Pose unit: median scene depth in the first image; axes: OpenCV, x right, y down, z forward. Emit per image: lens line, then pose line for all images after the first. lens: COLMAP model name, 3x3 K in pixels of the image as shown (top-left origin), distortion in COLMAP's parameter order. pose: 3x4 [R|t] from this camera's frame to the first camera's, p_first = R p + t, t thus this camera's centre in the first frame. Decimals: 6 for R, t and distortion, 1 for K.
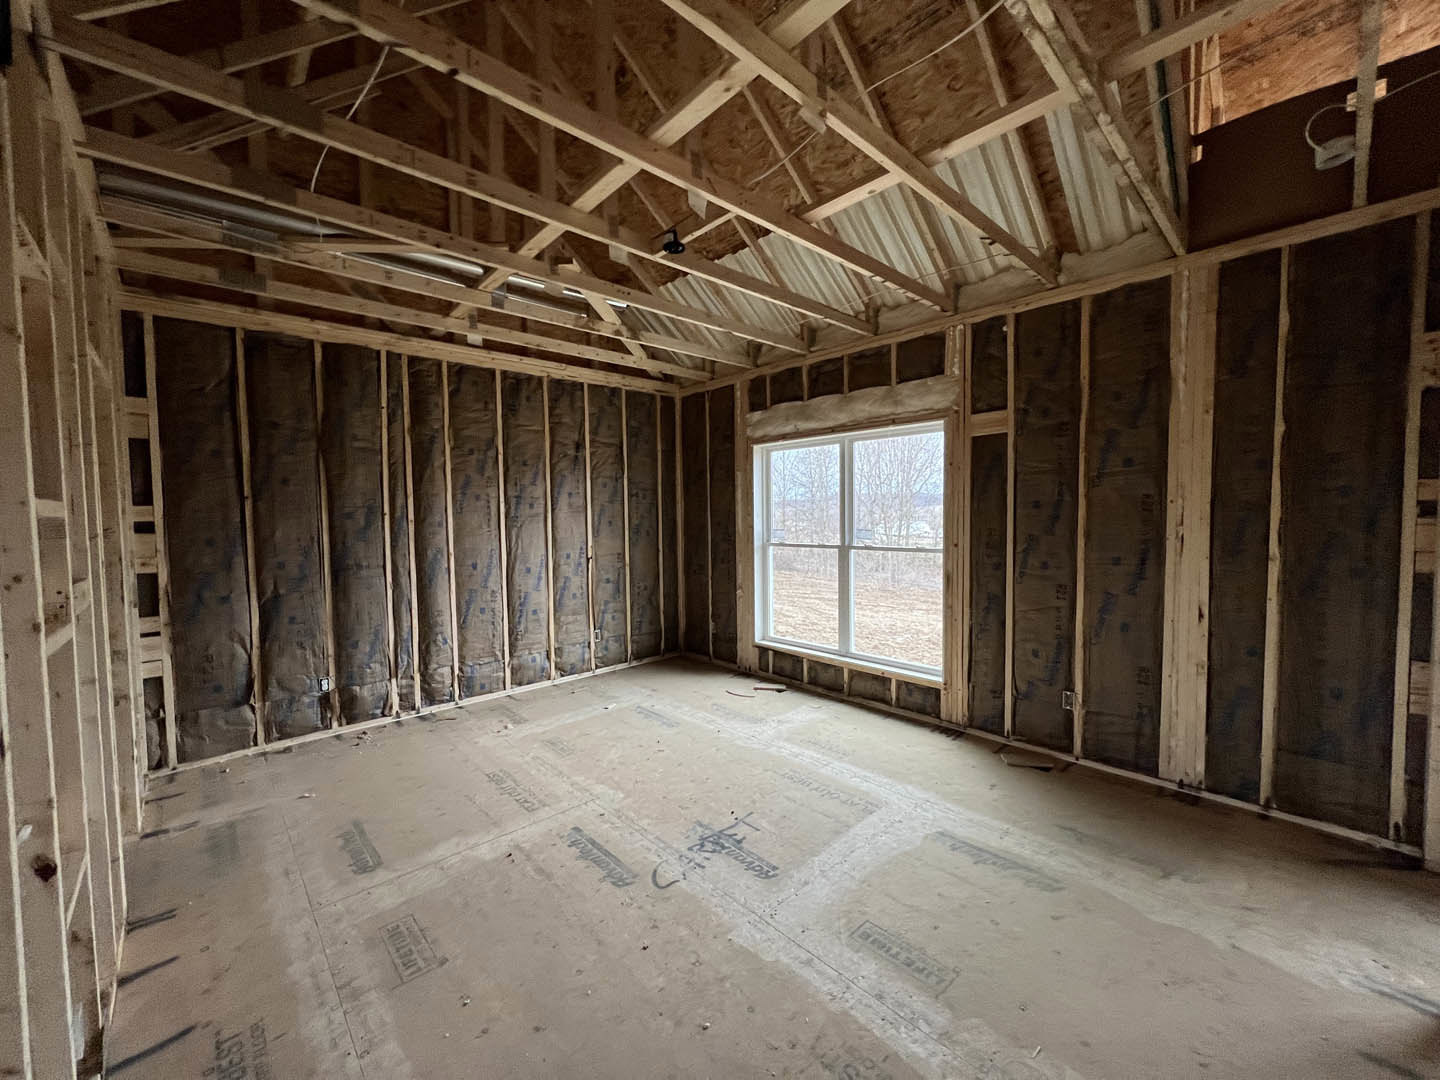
lens RADIAL K [[577.4, 0, 728.0], [0, 577.4, 539.5], [0, 0, 1]] dist [0.002206, -0.000115]
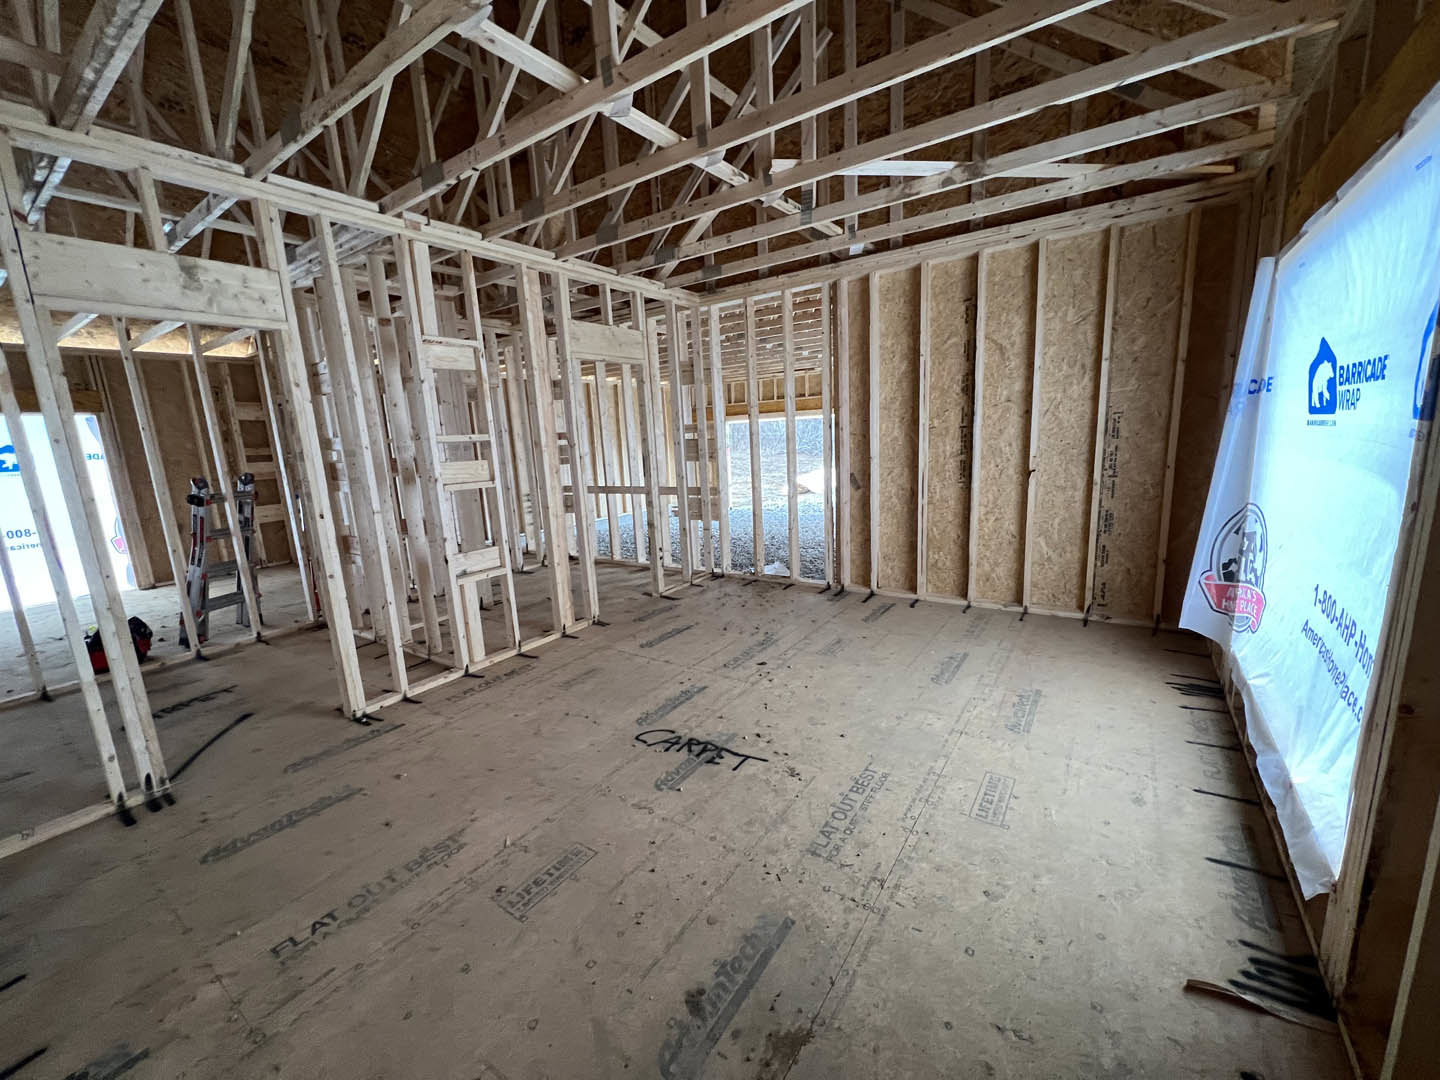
lens RADIAL K [[577.4, 0, 720.0], [0, 577.4, 541.9], [0, 0, 1]] dist [0.002206, -0.000115]
pose [[0.196386, 0.185850, -0.962753, 0.537080], [0.001955, 0.981797, 0.189925, -0.027889], [0.980525, -0.039181, 0.192447, 0.485275]]
